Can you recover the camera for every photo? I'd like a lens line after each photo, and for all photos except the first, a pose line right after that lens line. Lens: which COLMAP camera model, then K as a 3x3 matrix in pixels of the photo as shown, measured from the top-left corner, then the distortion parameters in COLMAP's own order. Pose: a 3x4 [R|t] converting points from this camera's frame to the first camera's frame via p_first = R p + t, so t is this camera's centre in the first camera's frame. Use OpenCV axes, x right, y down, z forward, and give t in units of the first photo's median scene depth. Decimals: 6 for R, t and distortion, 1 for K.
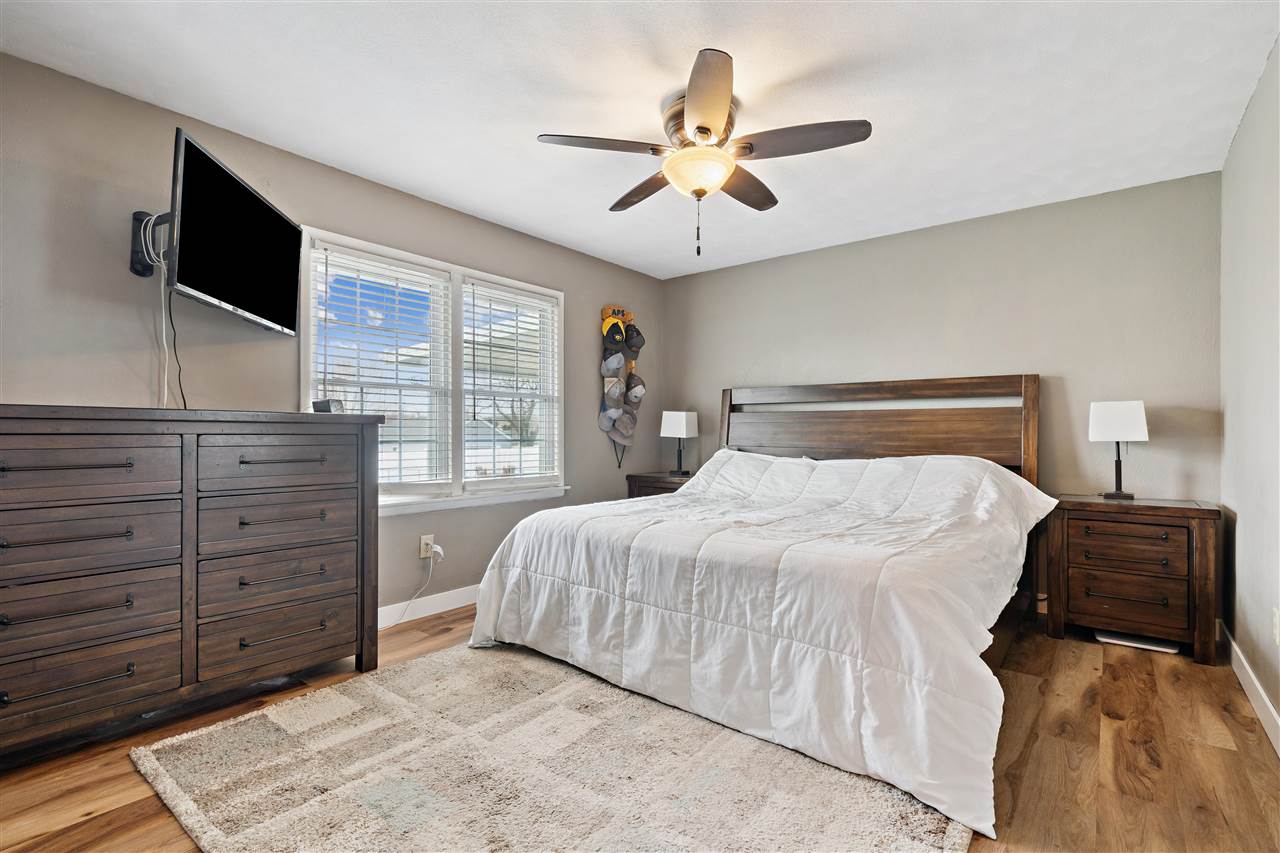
lens RADIAL K [[582.0, 0, 635.8], [0, 582.0, 433.7], [0, 0, 1]] dist [-0.004076, 0.000494]
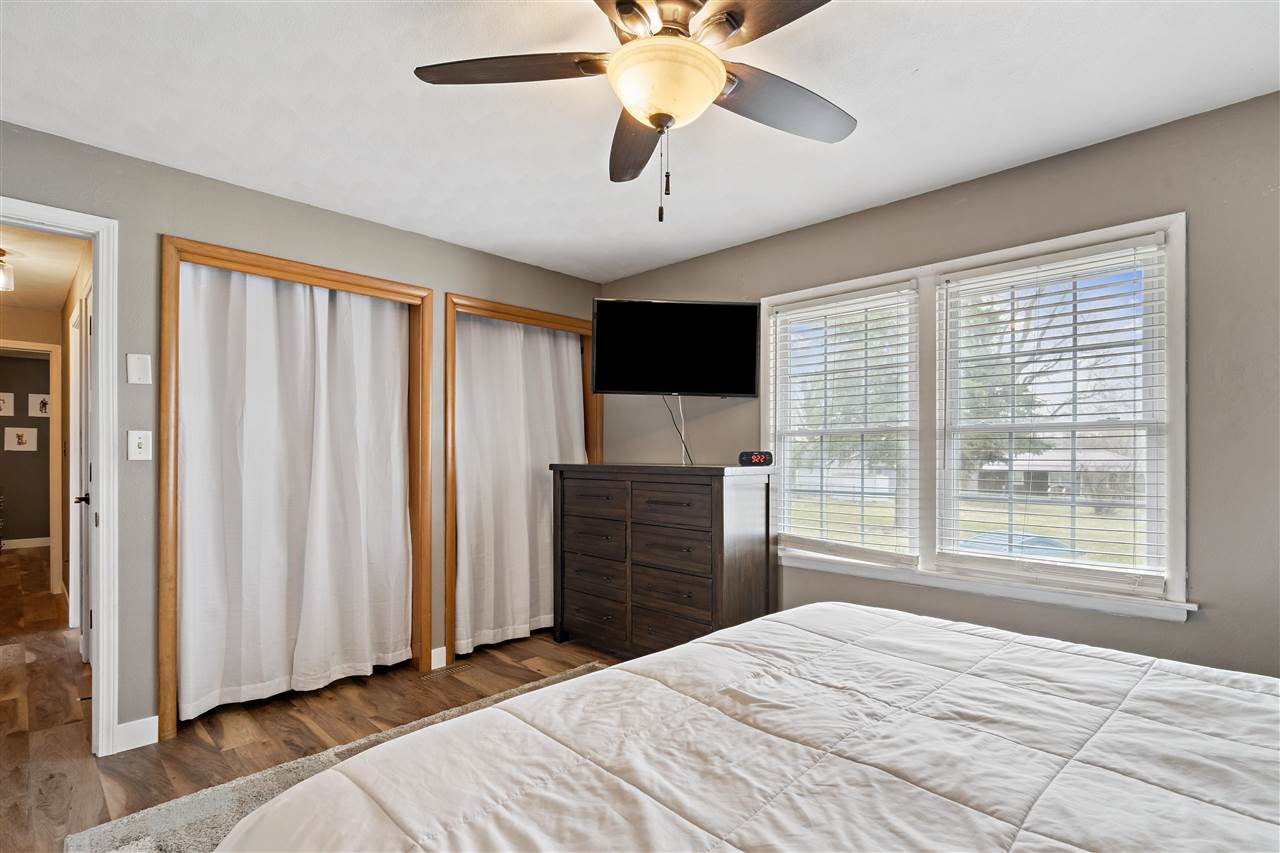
lens RADIAL K [[616.6, 0, 664.2], [0, 616.6, 458.4], [0, 0, 1]] dist [-0.001076, -0.000161]
pose [[-0.071917, 0.002806, -0.997407, 0.698639], [-0.004384, 0.999985, 0.003129, -0.052294], [0.997401, 0.004597, -0.071904, 0.965230]]
